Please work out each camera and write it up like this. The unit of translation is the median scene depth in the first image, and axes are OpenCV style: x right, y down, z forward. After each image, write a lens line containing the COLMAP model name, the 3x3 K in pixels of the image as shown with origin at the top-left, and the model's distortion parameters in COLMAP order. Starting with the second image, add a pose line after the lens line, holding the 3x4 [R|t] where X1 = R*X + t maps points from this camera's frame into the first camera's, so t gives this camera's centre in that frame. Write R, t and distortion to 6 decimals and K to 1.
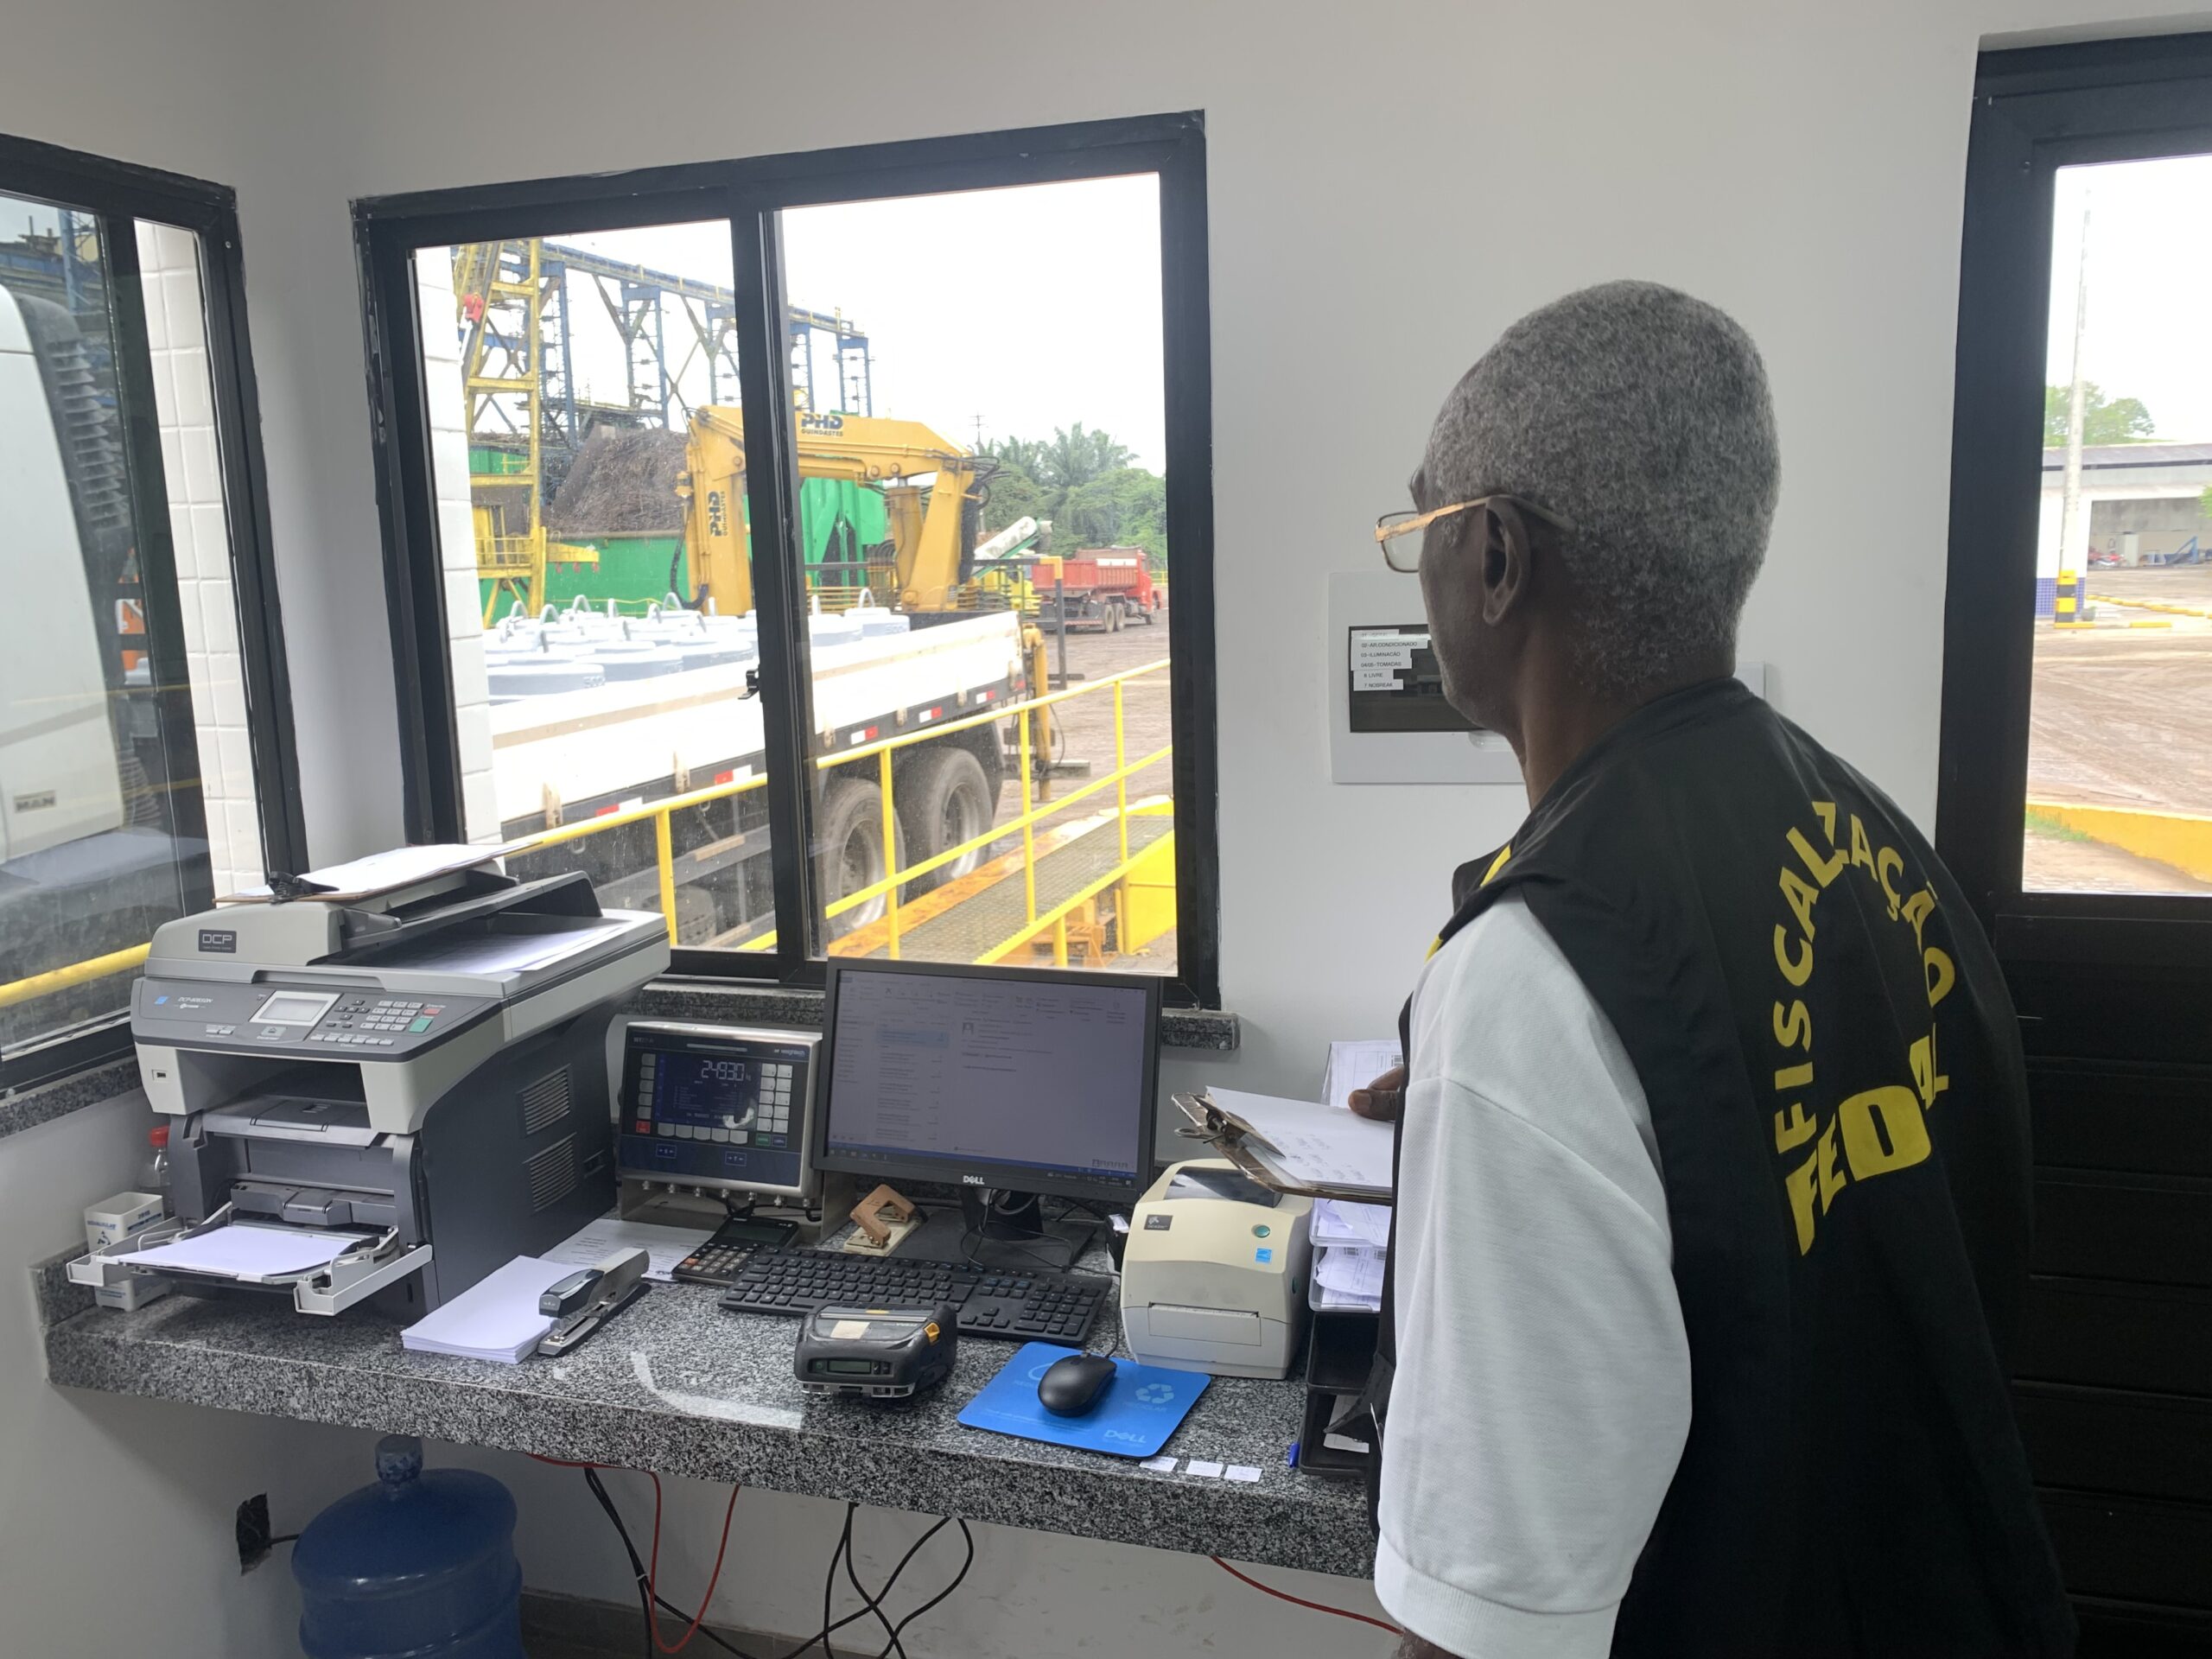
lens RADIAL K [[1710.0, 0, 1106.0], [0, 1710.0, 829.5], [0, 0, 1]] dist [0.003416, -0.003018]
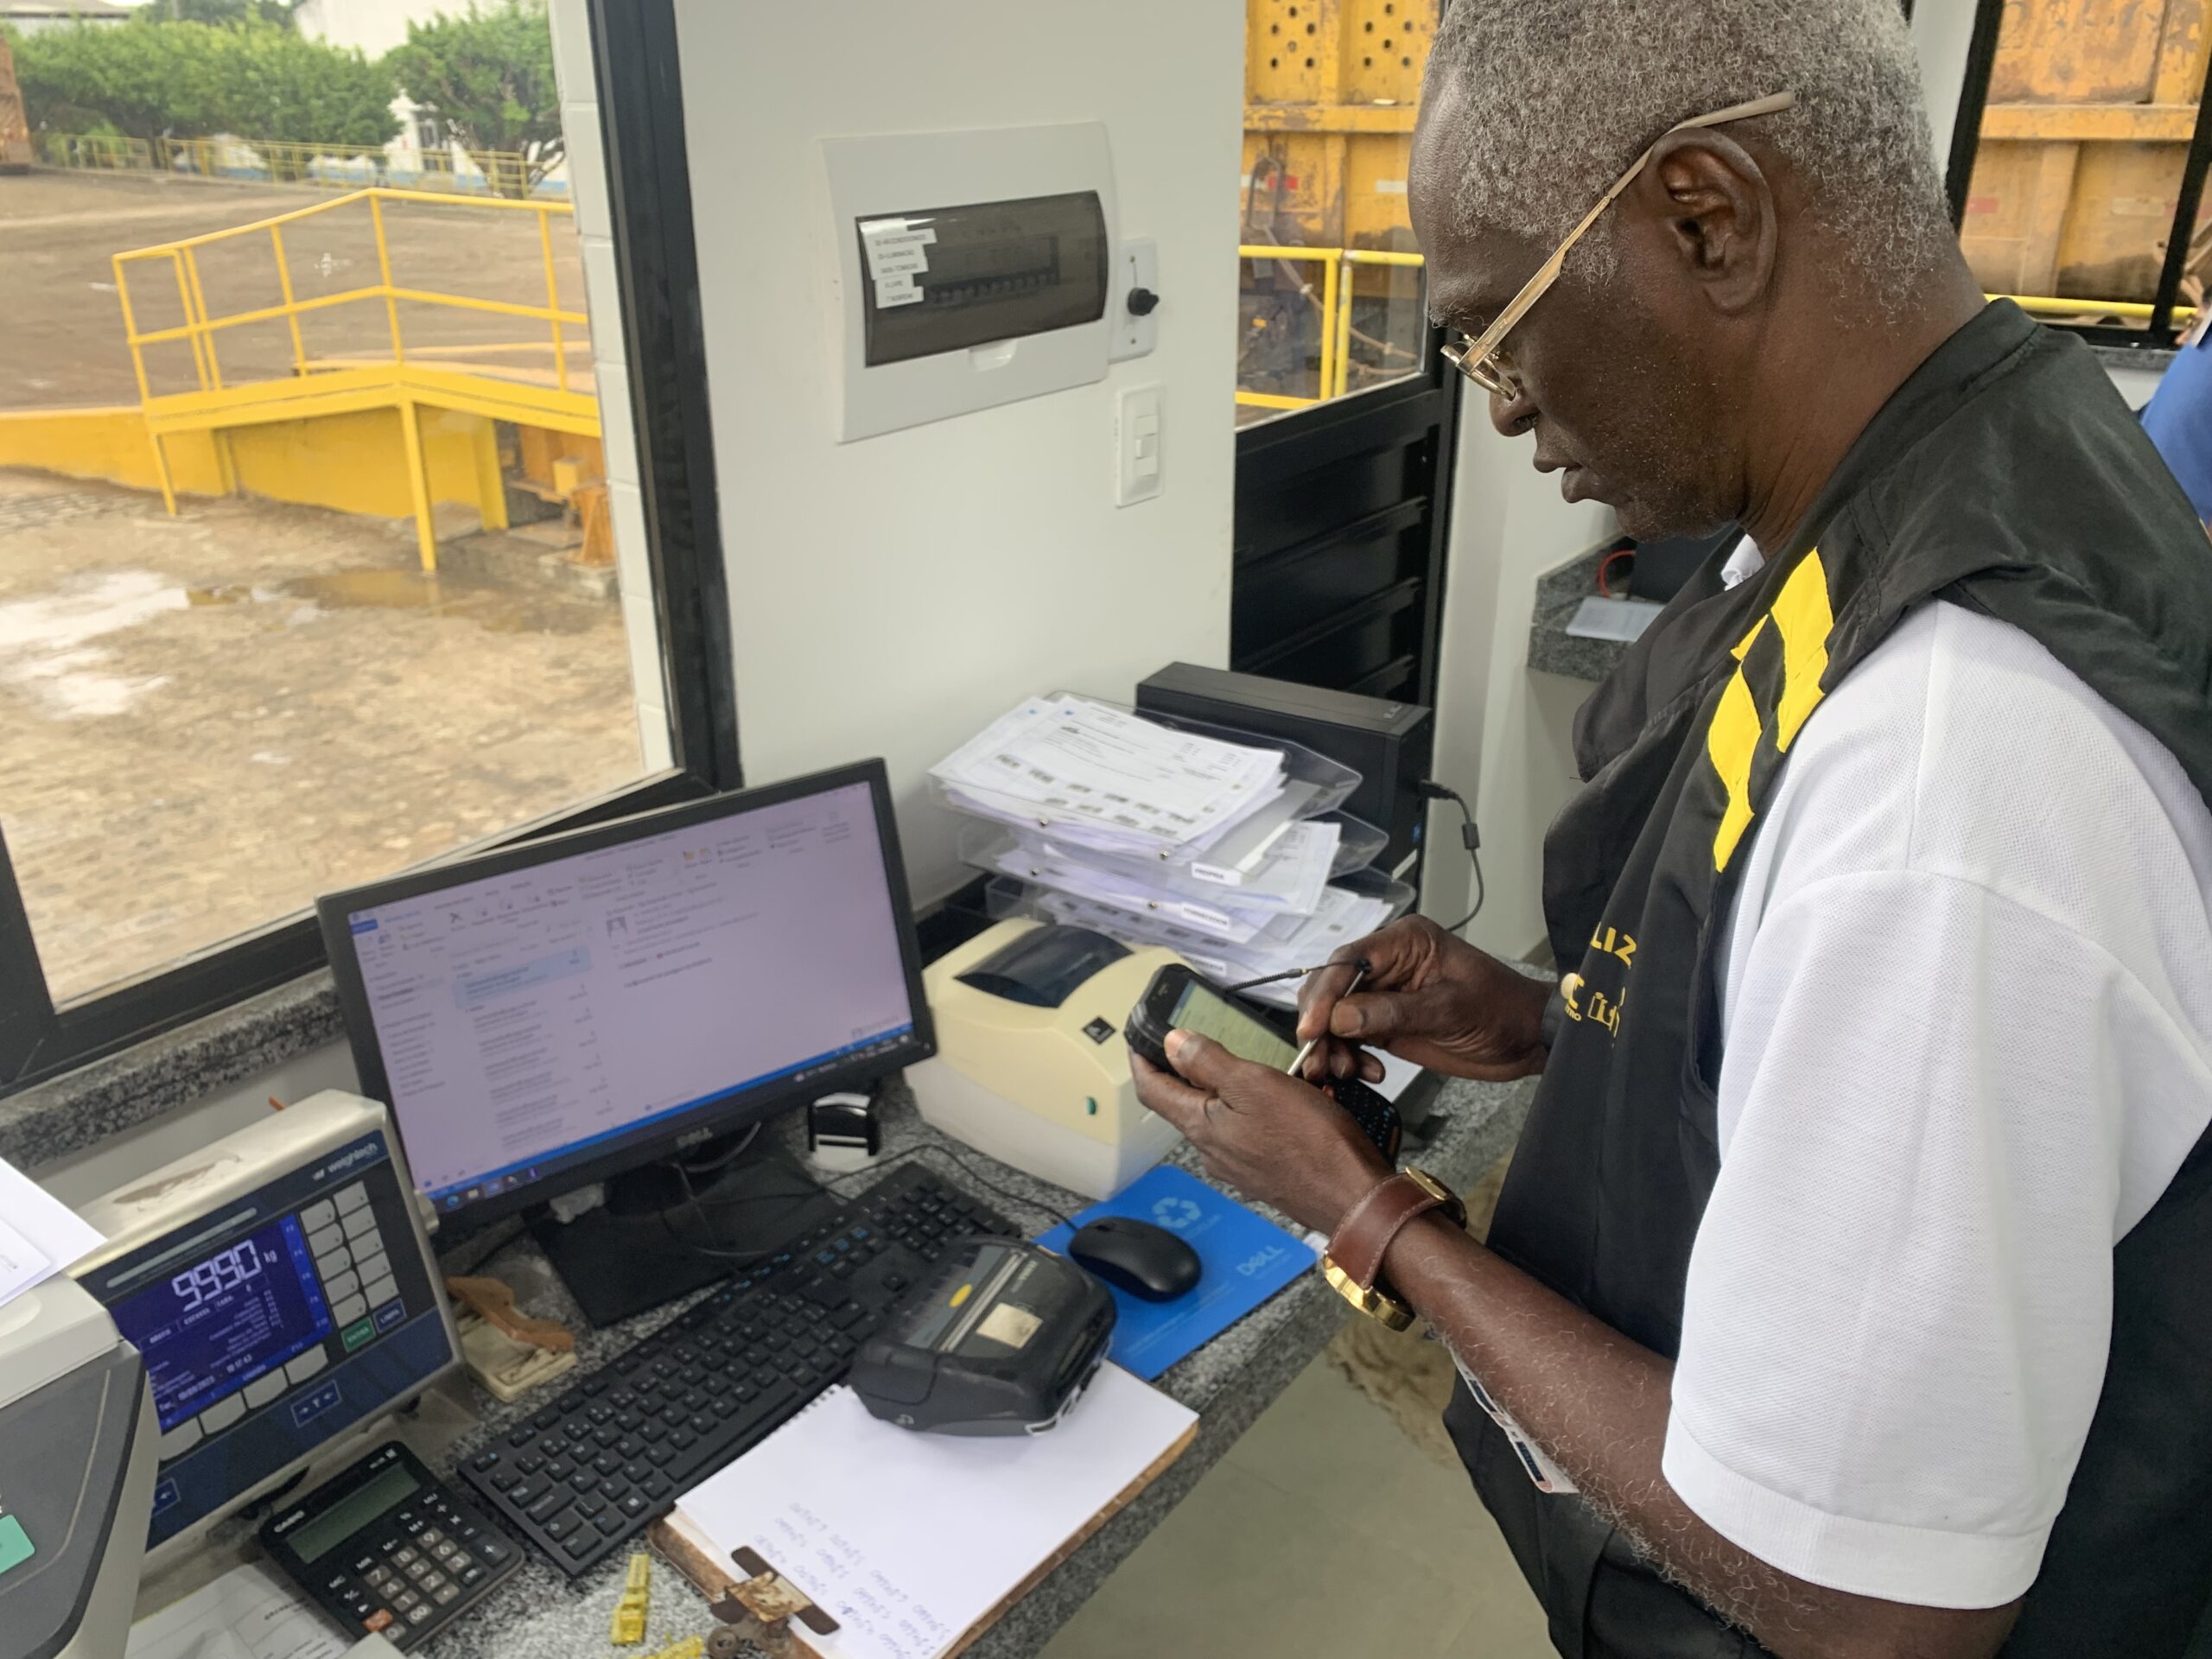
lens RADIAL K [[1710.0, 0, 1106.0], [0, 1710.0, 829.5], [0, 0, 1]] dist [0.003416, -0.003018]
pose [[0.350116, -0.367202, 0.861732, -0.508941], [0.150309, 0.930062, 0.335249, -0.098709], [-0.924568, 0.012150, 0.380823, 0.596384]]
